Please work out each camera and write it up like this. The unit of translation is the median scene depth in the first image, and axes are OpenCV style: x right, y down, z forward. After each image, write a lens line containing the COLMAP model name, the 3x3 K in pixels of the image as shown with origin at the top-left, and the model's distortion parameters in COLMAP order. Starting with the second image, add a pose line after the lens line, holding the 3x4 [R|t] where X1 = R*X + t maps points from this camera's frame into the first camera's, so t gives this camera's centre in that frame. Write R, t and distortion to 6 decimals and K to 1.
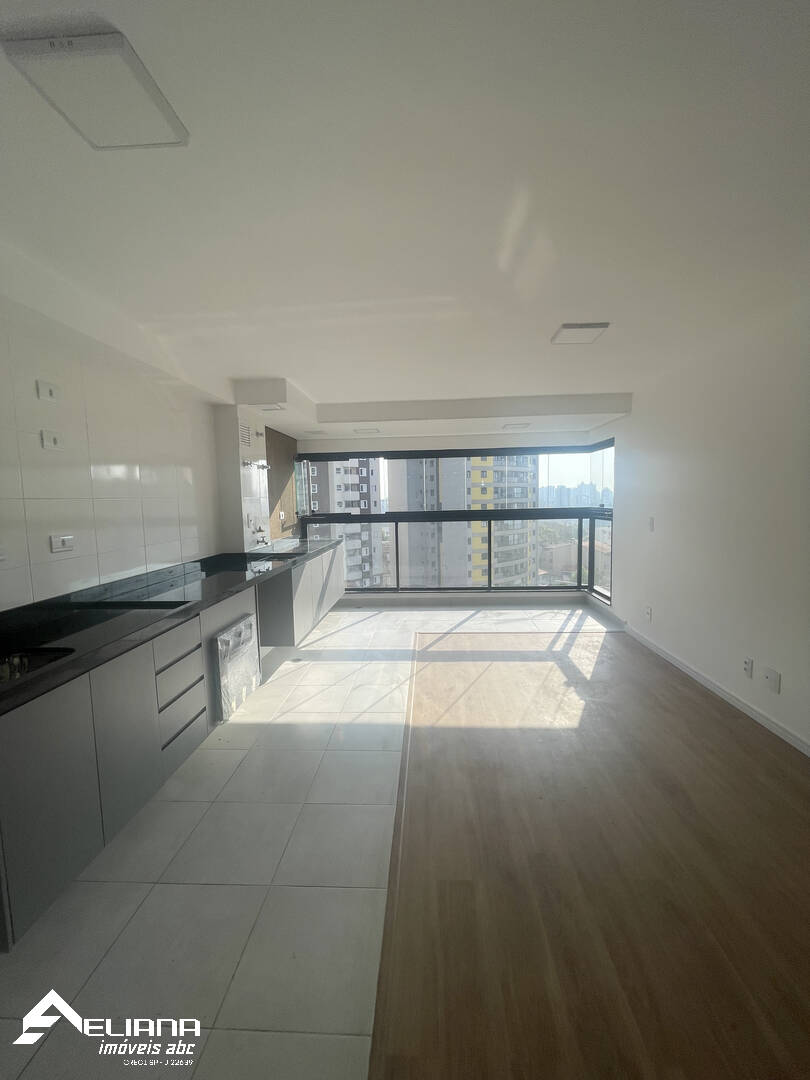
lens RADIAL K [[438.5, 0, 407.4], [0, 438.5, 536.1], [0, 0, 1]] dist [-0.002296, 0.000541]
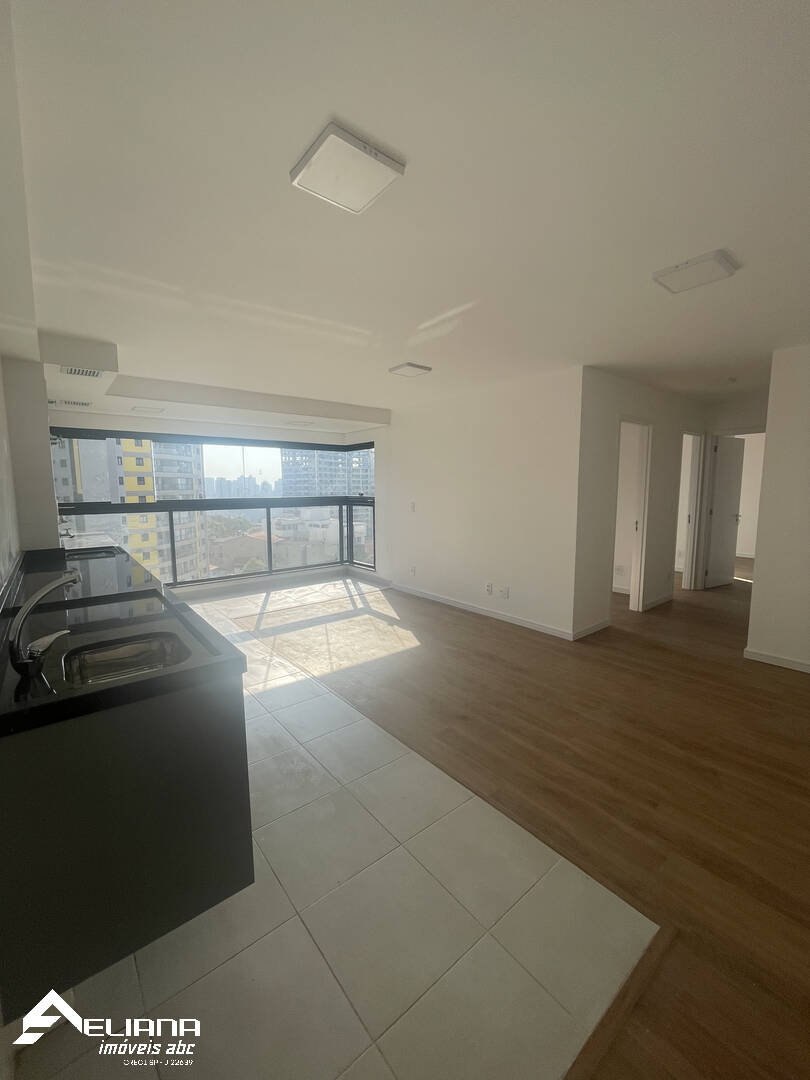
lens RADIAL K [[440.8, 0, 399.6], [0, 440.8, 539.2], [0, 0, 1]] dist [0.020145, 0.000071]
pose [[0.748738, -0.063582, 0.659810, -0.297942], [0.048531, 0.997976, 0.041097, 0.011412], [-0.661088, 0.001251, 0.750308, -0.024008]]
